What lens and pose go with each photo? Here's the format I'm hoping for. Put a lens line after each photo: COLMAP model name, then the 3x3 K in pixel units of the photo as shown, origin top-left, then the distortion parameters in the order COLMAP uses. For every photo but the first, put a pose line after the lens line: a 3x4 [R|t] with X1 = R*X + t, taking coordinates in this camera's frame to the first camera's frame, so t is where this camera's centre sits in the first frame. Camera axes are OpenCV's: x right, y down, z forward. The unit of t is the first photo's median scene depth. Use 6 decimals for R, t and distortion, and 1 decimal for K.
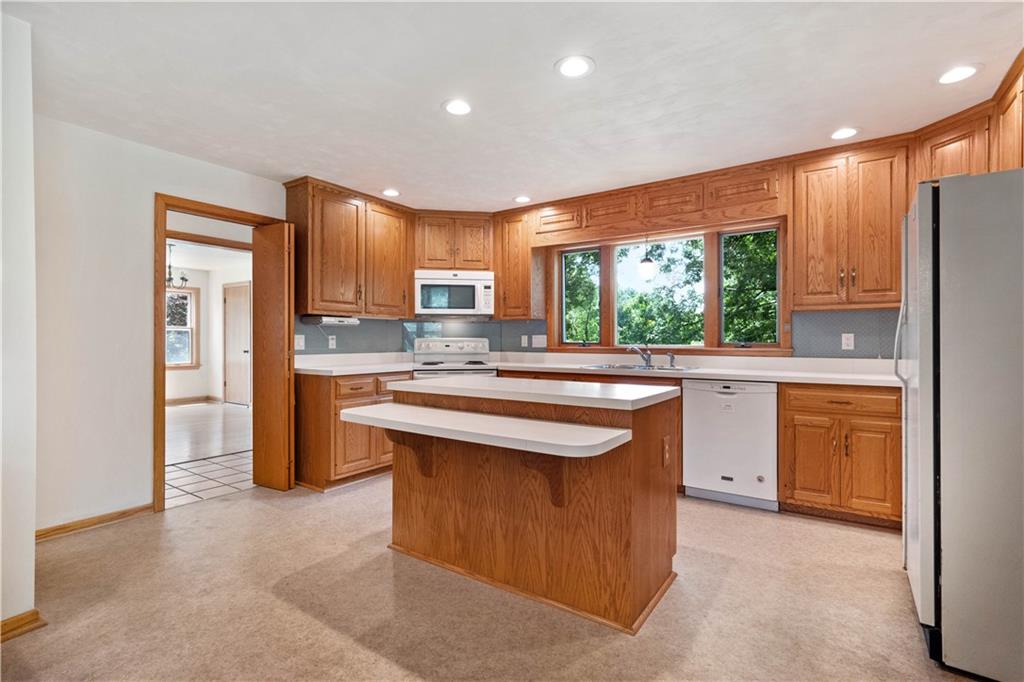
lens RADIAL K [[476.6, 0, 512.5], [0, 476.6, 339.4], [0, 0, 1]] dist [-0.001172, 0.006327]
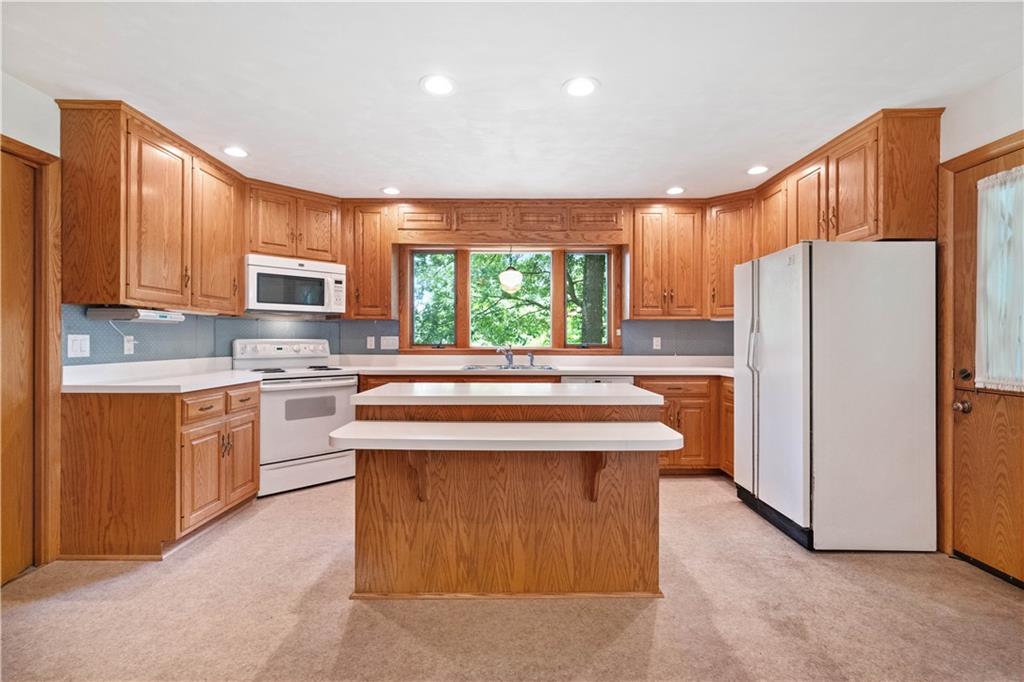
lens RADIAL K [[461.6, 0, 512.0], [0, 461.6, 341.0], [0, 0, 1]] dist [0.001030, 0.000338]
pose [[0.823488, -0.000242, 0.567334, -0.338764], [-0.002586, 0.999988, 0.004180, -0.005482], [-0.567328, -0.004909, 0.823477, 0.137846]]
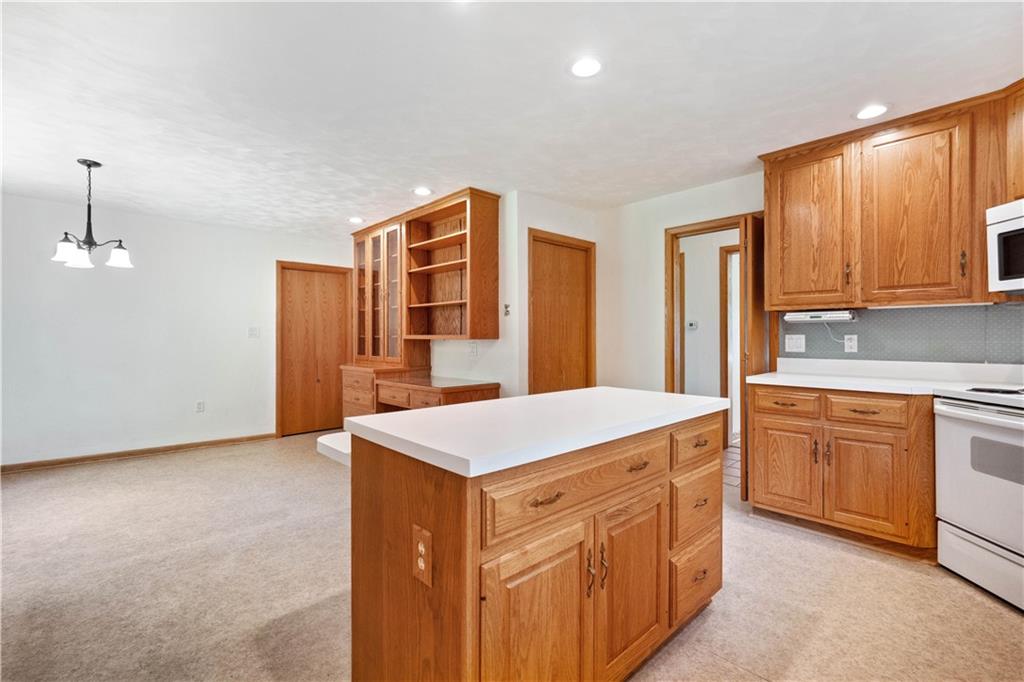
lens RADIAL K [[448.7, 0, 515.1], [0, 448.7, 337.8], [0, 0, 1]] dist [0.000839, 0.000218]
pose [[-0.207205, 0.001704, -0.978296, 0.470858], [0.002544, 0.999996, 0.001203, -0.006552], [0.978294, -0.002239, -0.207209, 0.713402]]
